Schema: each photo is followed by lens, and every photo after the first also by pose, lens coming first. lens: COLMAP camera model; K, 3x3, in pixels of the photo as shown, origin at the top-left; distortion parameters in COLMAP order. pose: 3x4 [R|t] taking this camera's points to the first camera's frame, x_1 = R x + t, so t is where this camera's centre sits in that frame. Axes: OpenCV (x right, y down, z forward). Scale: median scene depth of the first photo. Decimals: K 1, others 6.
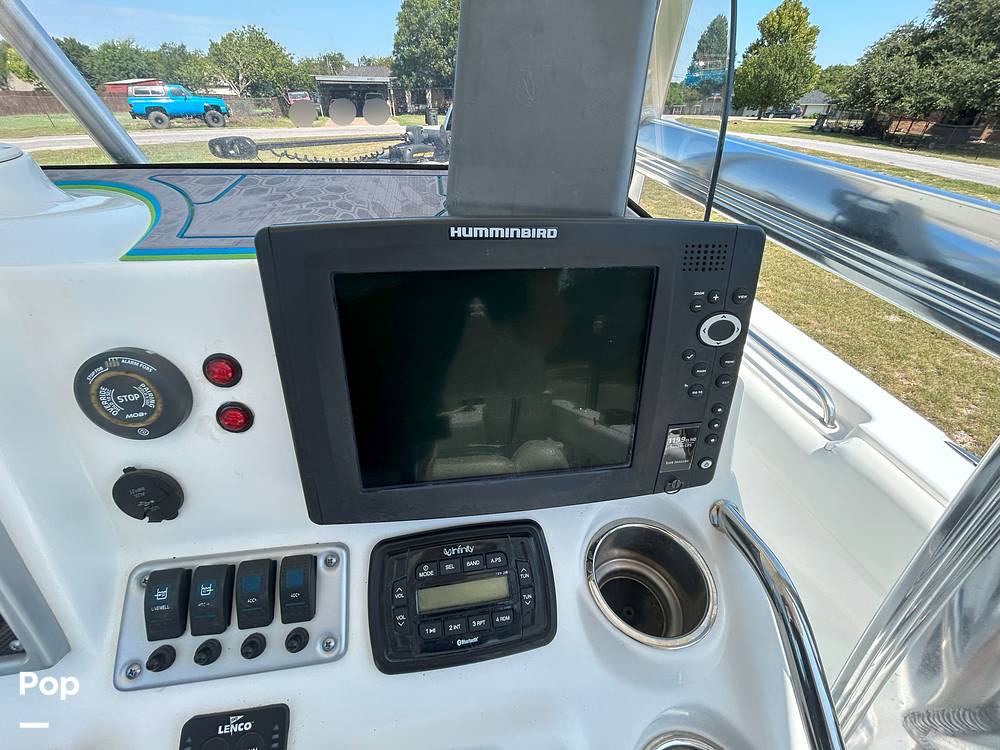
lens RADIAL K [[404.4, 0, 497.9], [0, 404.4, 374.6], [0, 0, 1]] dist [0.000549, 0.000406]
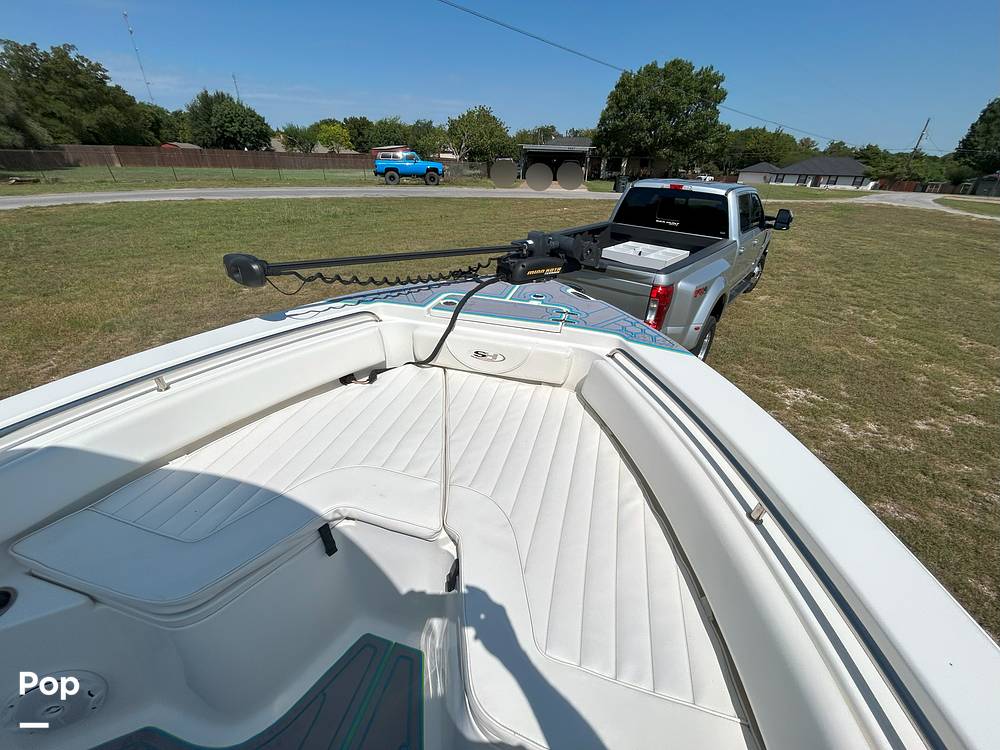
lens RADIAL K [[404.4, 0, 498.2], [0, 404.4, 374.0], [0, 0, 1]] dist [0.000549, 0.000406]
pose [[0.914981, 0.207266, -0.346194, 0.002433], [-0.247340, 0.965993, -0.075372, -0.030971], [0.318798, 0.154592, 0.935130, 0.035851]]
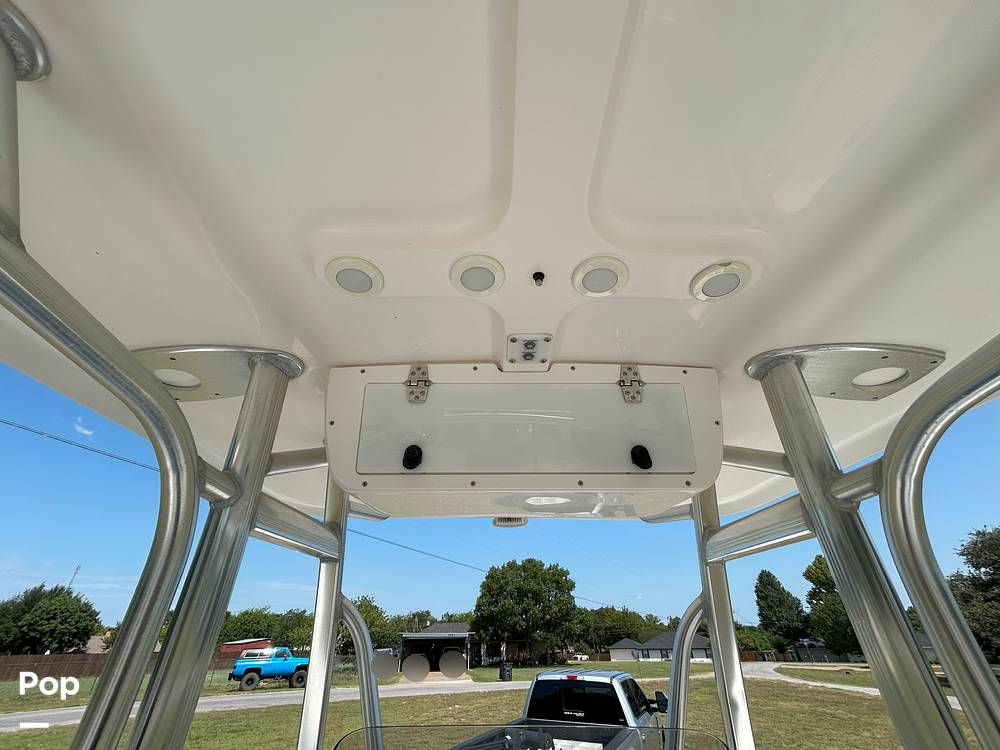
lens RADIAL K [[404.4, 0, 498.0], [0, 404.4, 374.2], [0, 0, 1]] dist [0.000549, 0.000406]
pose [[0.989084, -0.096528, -0.111335, -0.004171], [-0.067598, 0.374136, -0.924907, 0.000875], [0.130934, 0.922336, 0.363527, -0.022823]]
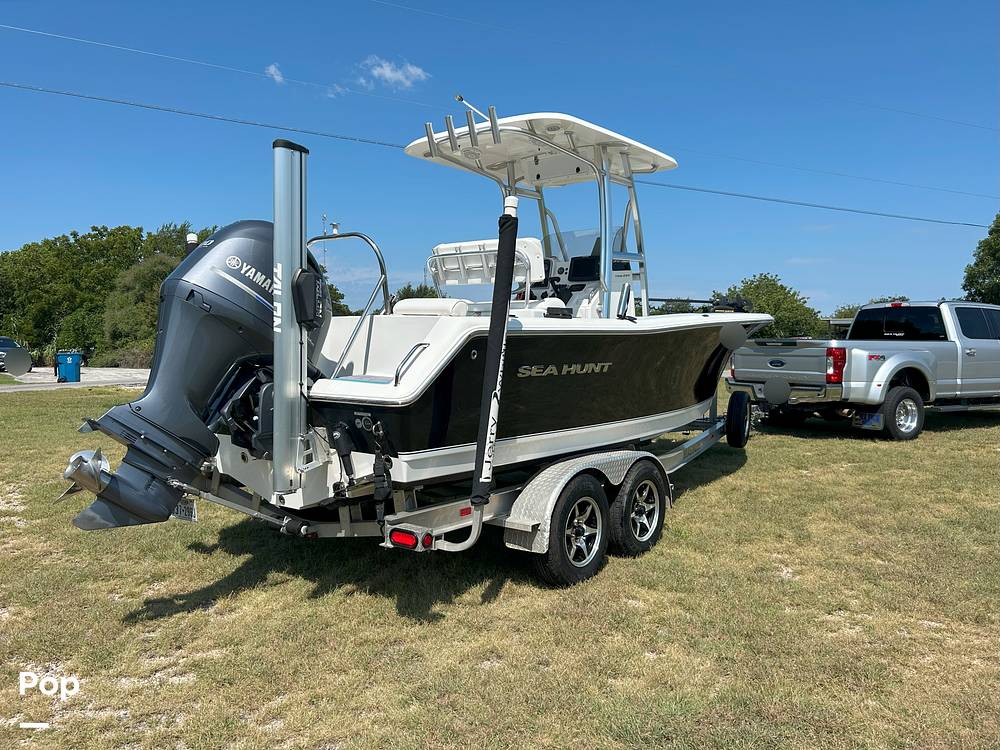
lens RADIAL K [[750.5, 0, 494.7], [0, 750.5, 373.6], [0, 0, 1]] dist [0.060385, -0.063688]
pose [[0.689058, 0.010469, -0.724630, 0.137185], [-0.407358, 0.832578, -0.375332, 0.115208], [0.599382, 0.553809, 0.577959, -0.112163]]
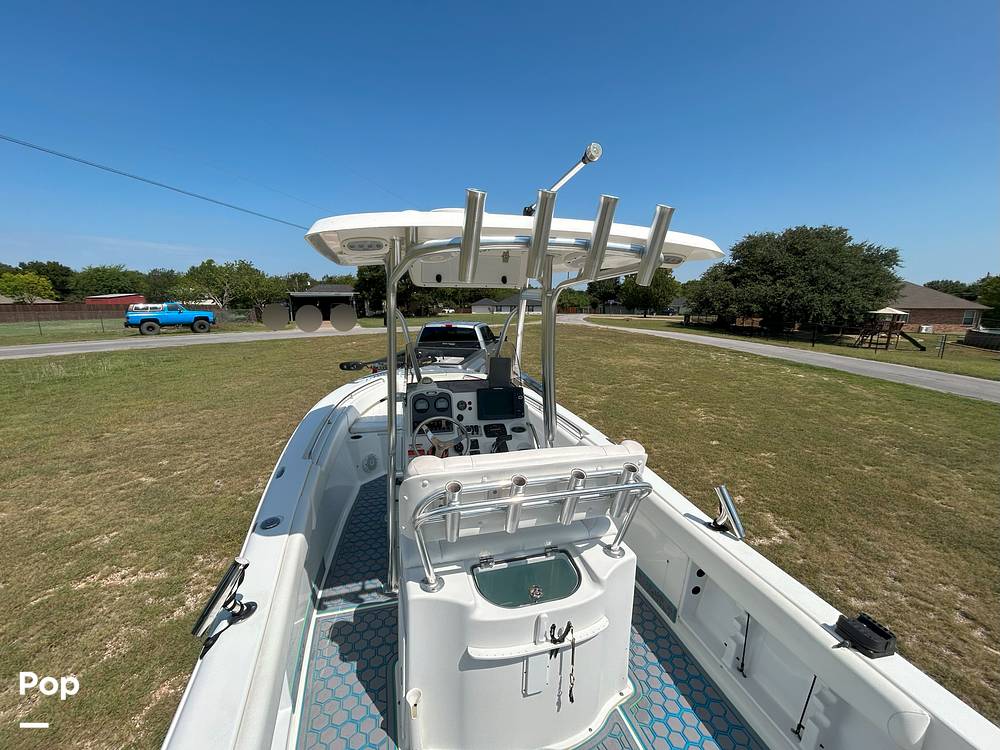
lens RADIAL K [[404.4, 0, 498.1], [0, 404.4, 375.4], [0, 0, 1]] dist [0.000549, 0.000406]
pose [[0.989802, -0.033210, 0.138526, -0.012215], [0.086609, 0.912366, -0.400110, 0.030423], [-0.113099, 0.408027, 0.905938, -0.074454]]
